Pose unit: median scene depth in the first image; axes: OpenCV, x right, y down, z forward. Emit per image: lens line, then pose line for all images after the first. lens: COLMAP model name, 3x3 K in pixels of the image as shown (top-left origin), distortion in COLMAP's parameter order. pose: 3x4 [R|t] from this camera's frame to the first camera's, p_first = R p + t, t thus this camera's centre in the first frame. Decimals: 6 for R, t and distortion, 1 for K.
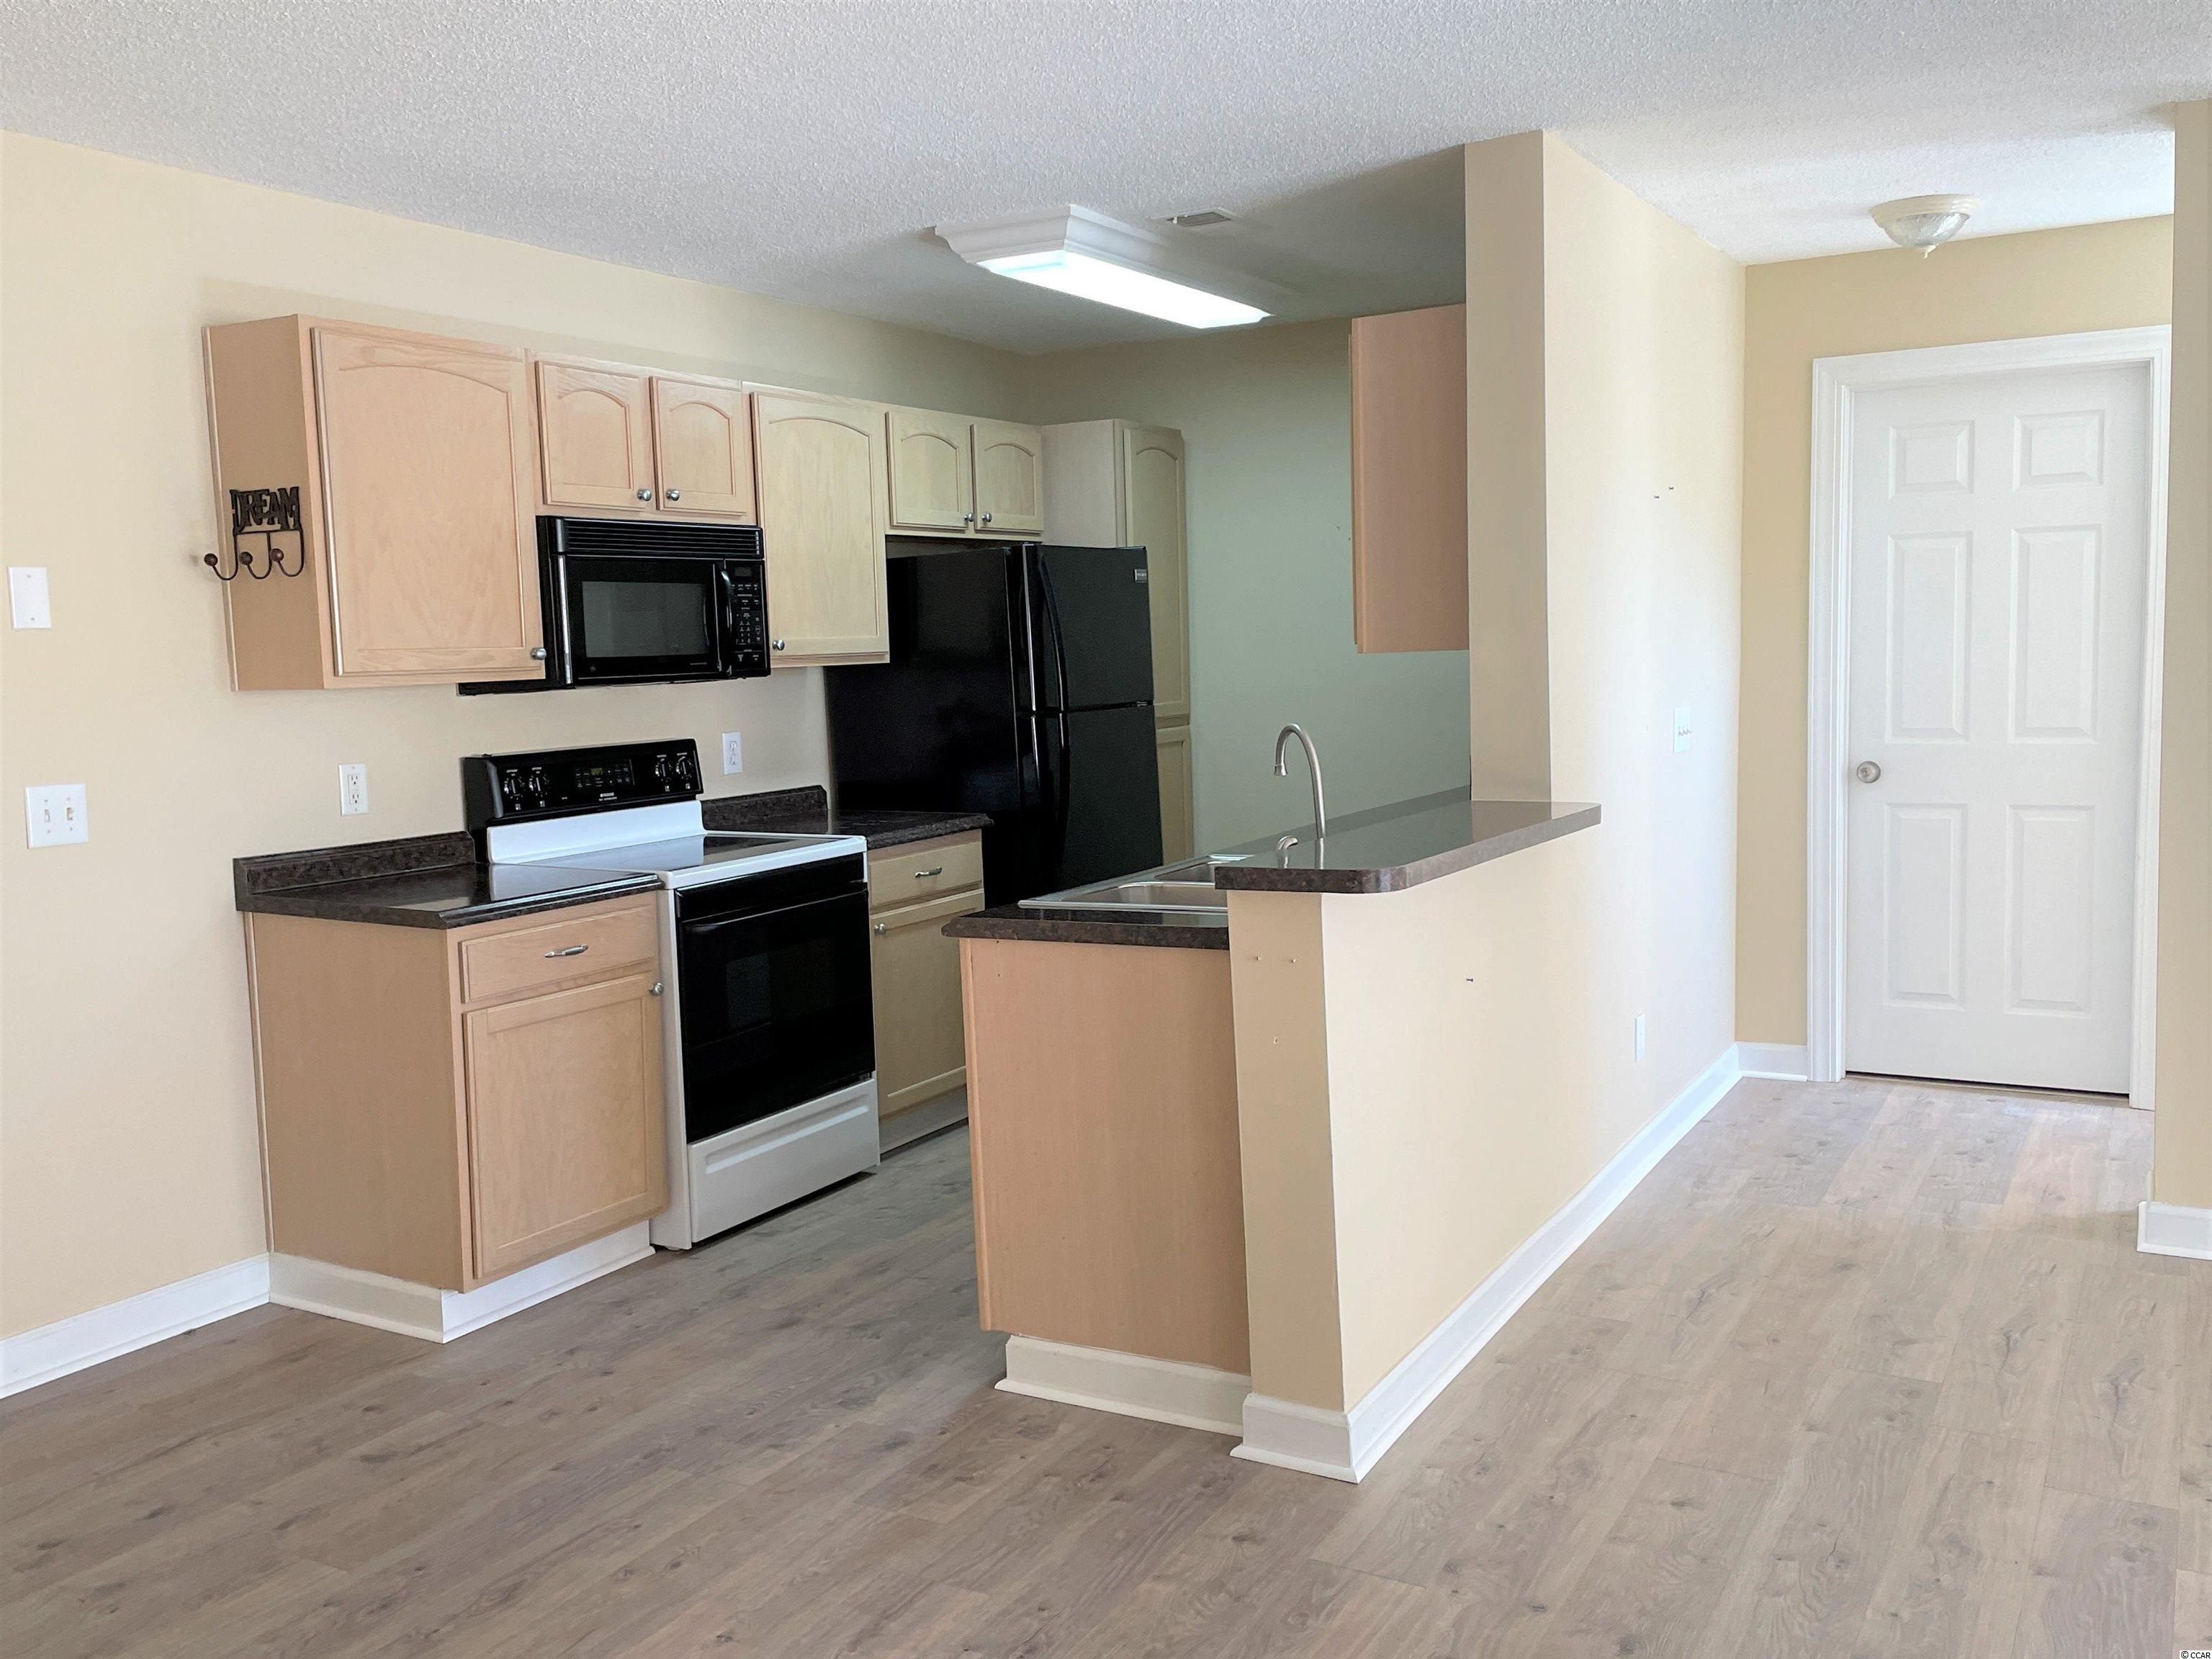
lens RADIAL K [[1897.1, 0, 1106.4], [0, 1897.1, 807.7], [0, 0, 1]] dist [0.083914, -0.097818]
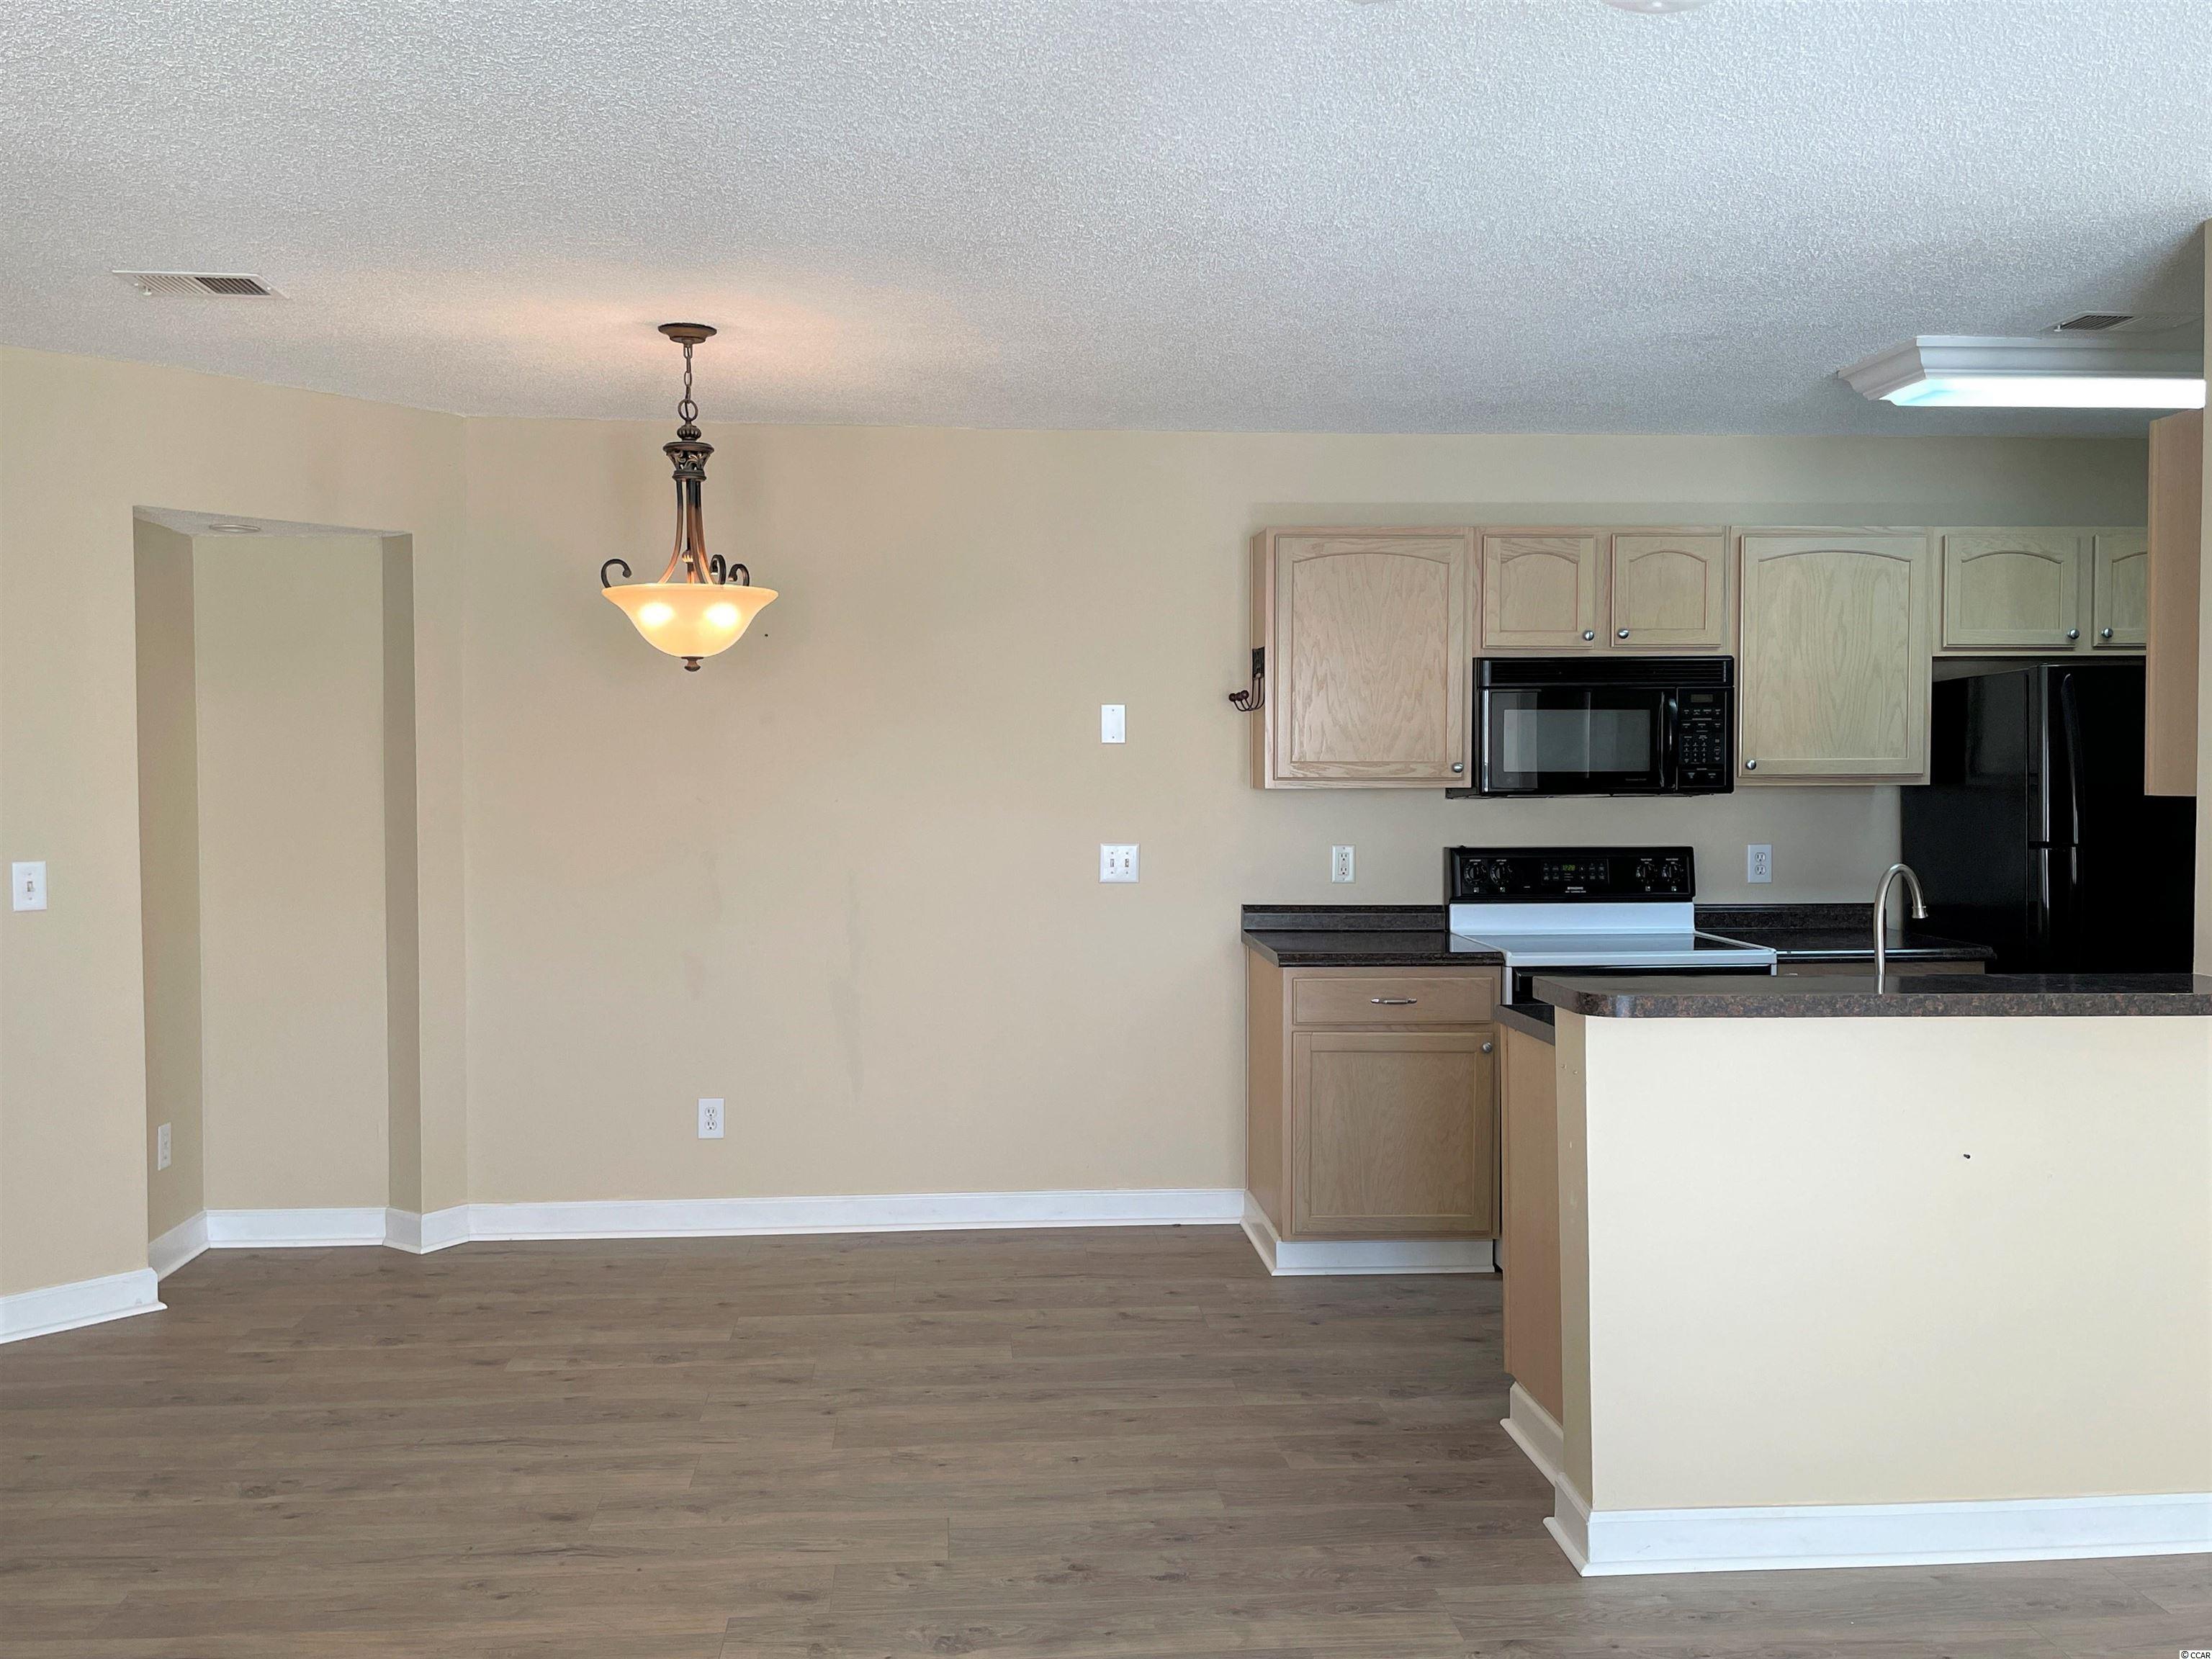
lens RADIAL K [[1897.1, 0, 1118.2], [0, 1897.1, 791.0], [0, 0, 1]] dist [0.083914, -0.097818]
pose [[0.566323, 0.041436, -0.823141, 0.642524], [-0.088443, 0.996024, -0.010710, -0.034189], [0.819424, 0.078866, 0.567736, 0.117052]]
